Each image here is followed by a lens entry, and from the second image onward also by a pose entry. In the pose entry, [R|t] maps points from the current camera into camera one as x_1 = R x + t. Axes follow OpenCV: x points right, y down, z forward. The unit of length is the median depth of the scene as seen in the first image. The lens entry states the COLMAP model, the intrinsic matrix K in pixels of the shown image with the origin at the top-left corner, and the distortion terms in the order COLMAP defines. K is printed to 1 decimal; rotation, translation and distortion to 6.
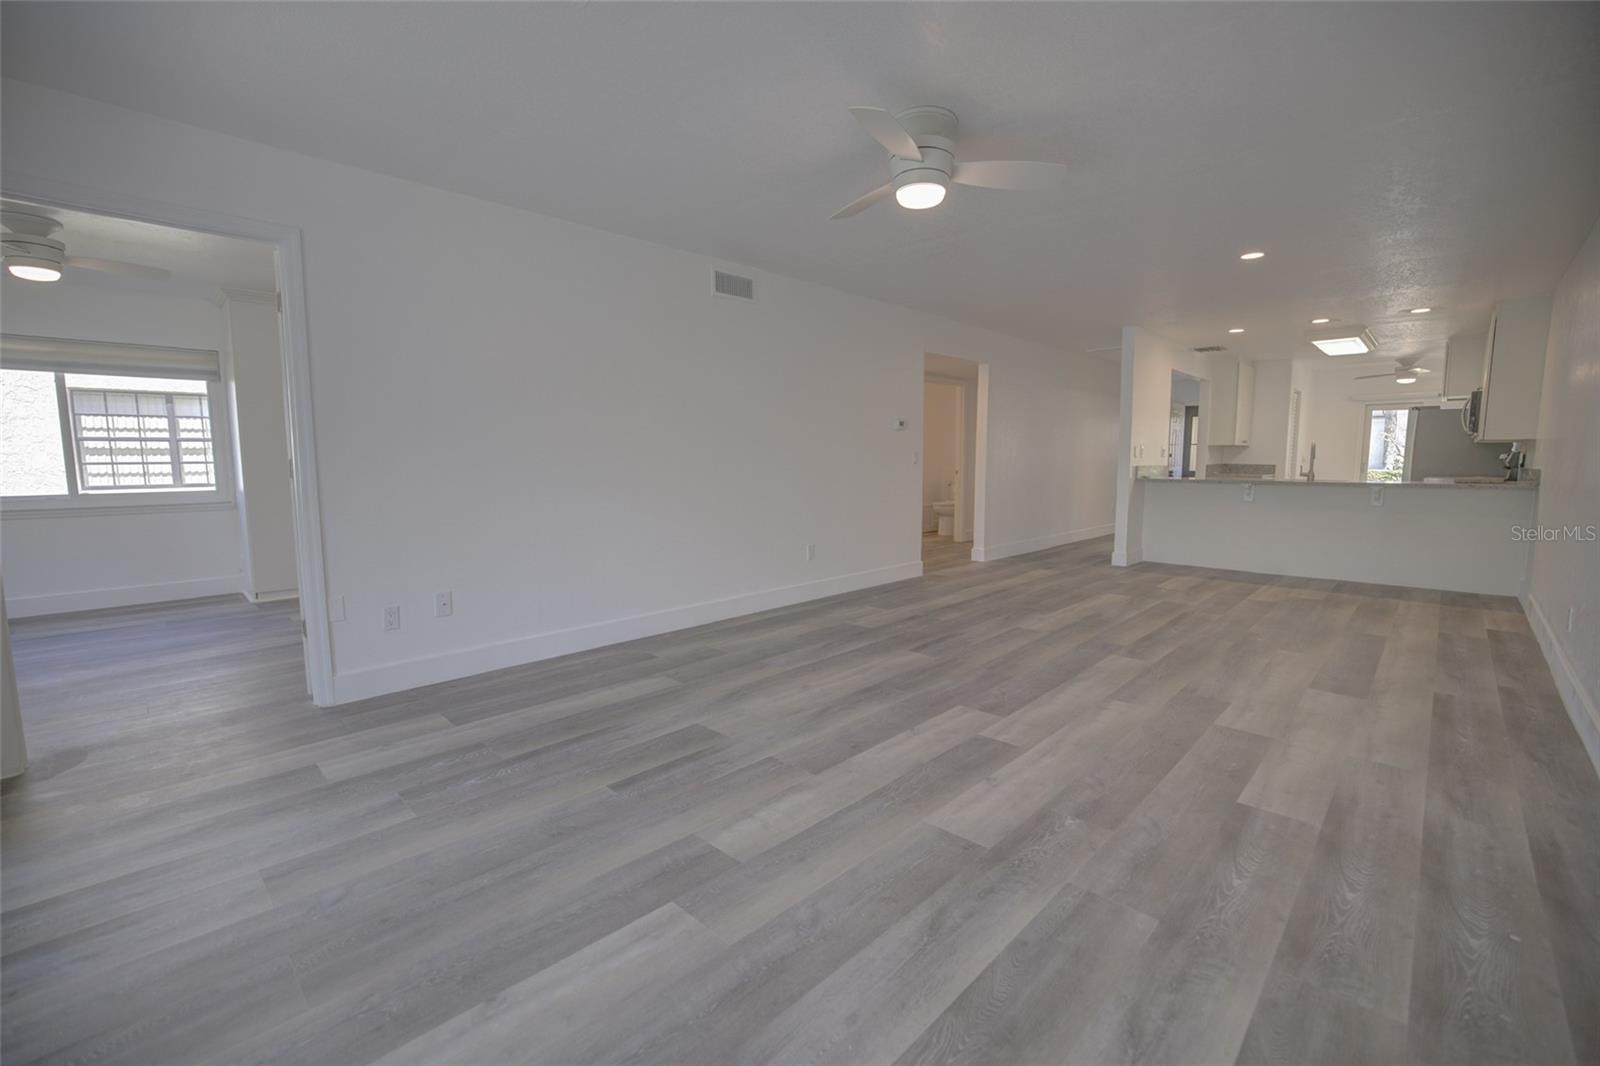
lens RADIAL K [[686.2, 0, 797.4], [0, 686.2, 535.5], [0, 0, 1]] dist [-0.045326, 0.014947]
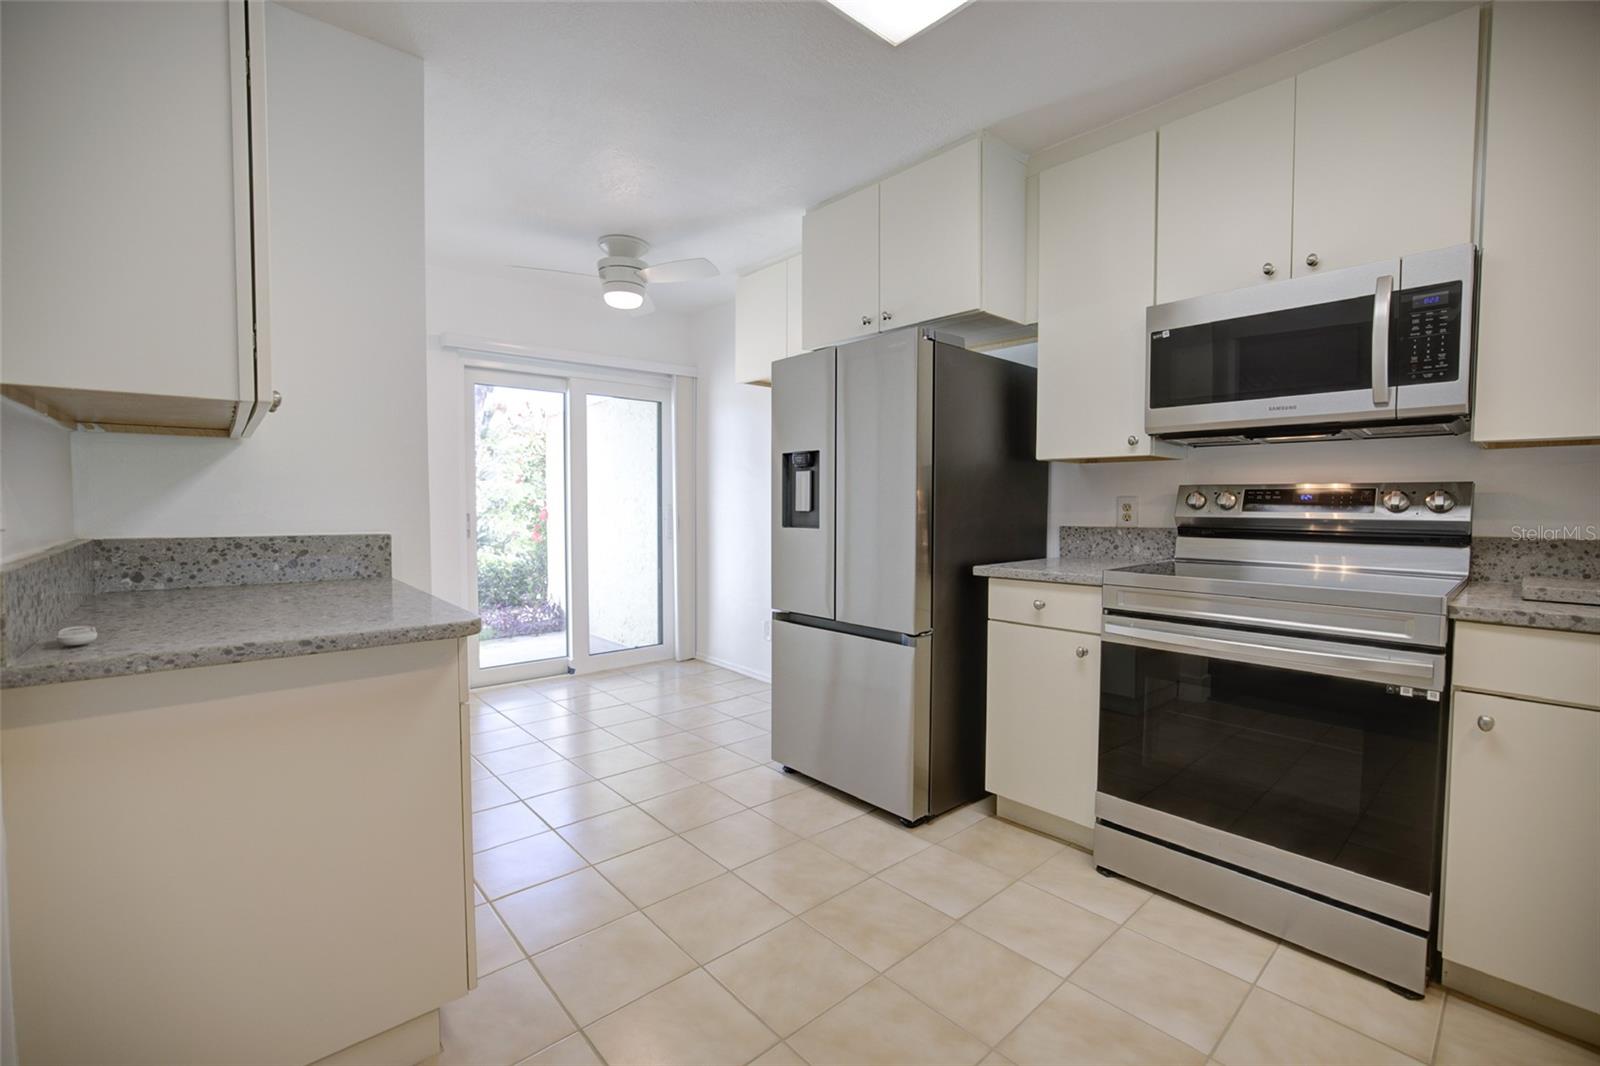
lens RADIAL K [[686.2, 0, 797.4], [0, 686.2, 535.5], [0, 0, 1]] dist [-0.045326, 0.014947]
pose [[0.075798, -0.050511, 0.995843, 0.515207], [0.114921, 0.992503, 0.041594, -0.100430], [-0.990479, 0.111290, 0.081034, 0.869025]]
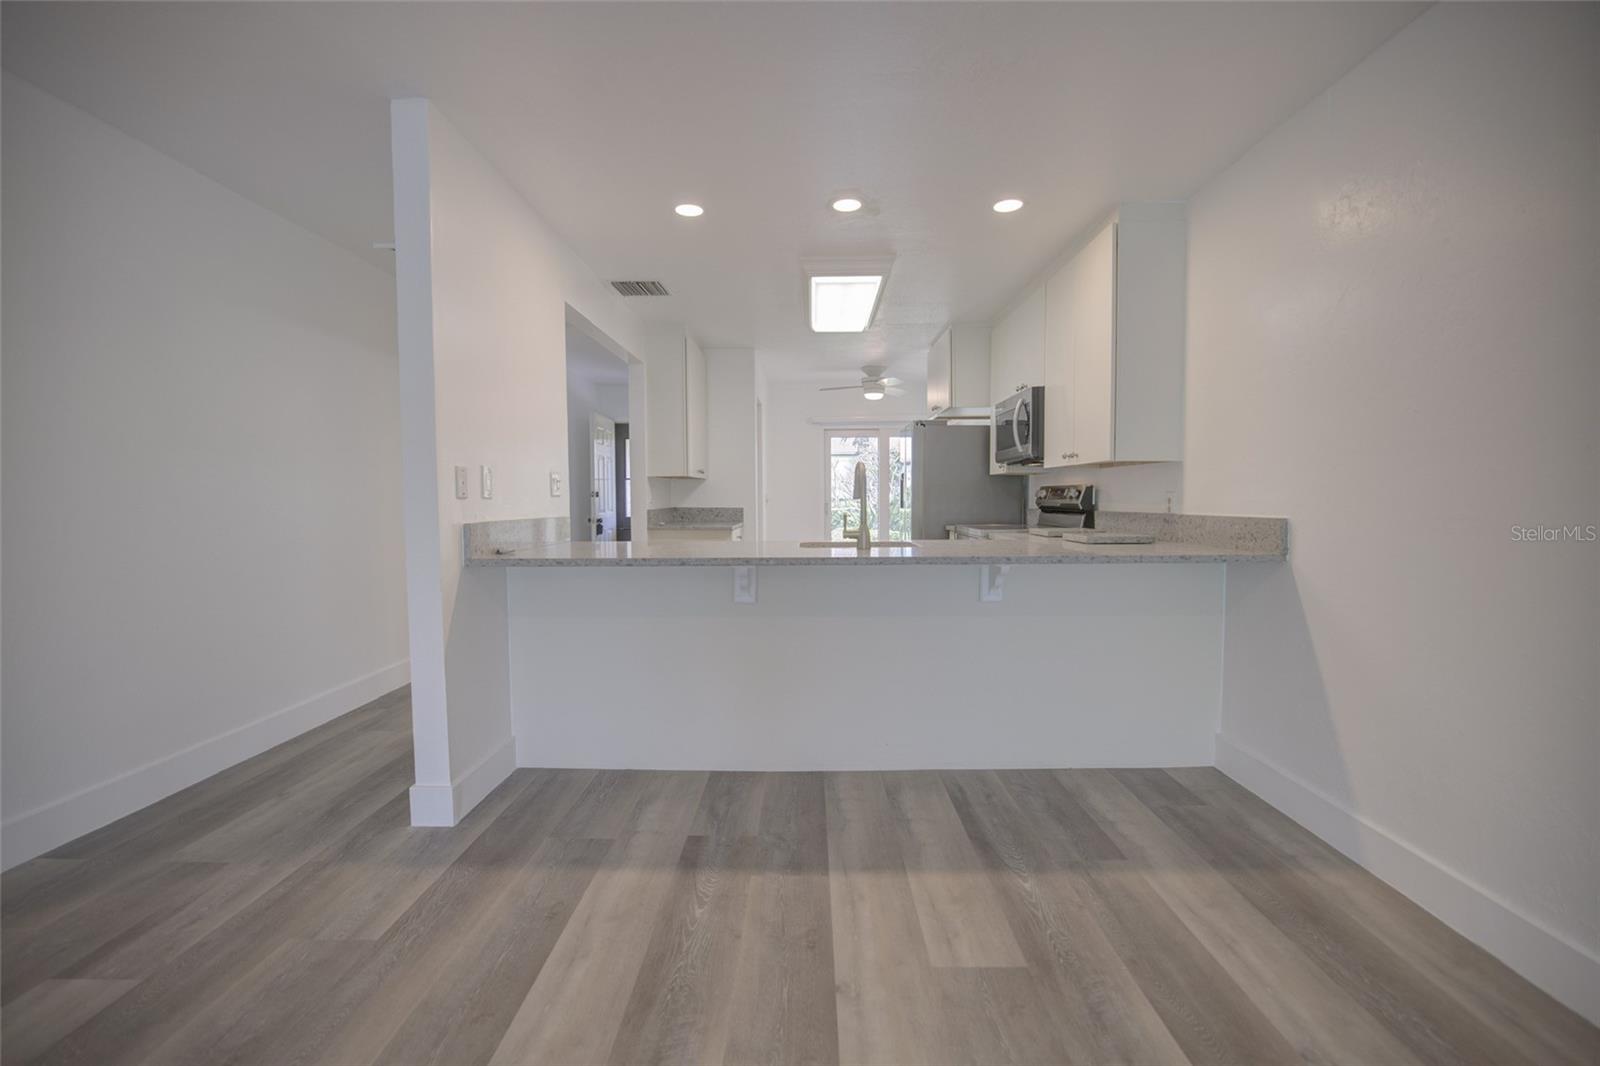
lens RADIAL K [[687.1, 0, 793.2], [0, 687.1, 495.5], [0, 0, 1]] dist [0.039017, 0.000038]
pose [[0.729335, -0.000357, 0.684157, 0.297062], [0.080177, 0.993154, -0.084953, -0.057383], [-0.679443, 0.116813, 0.724370, 0.492873]]
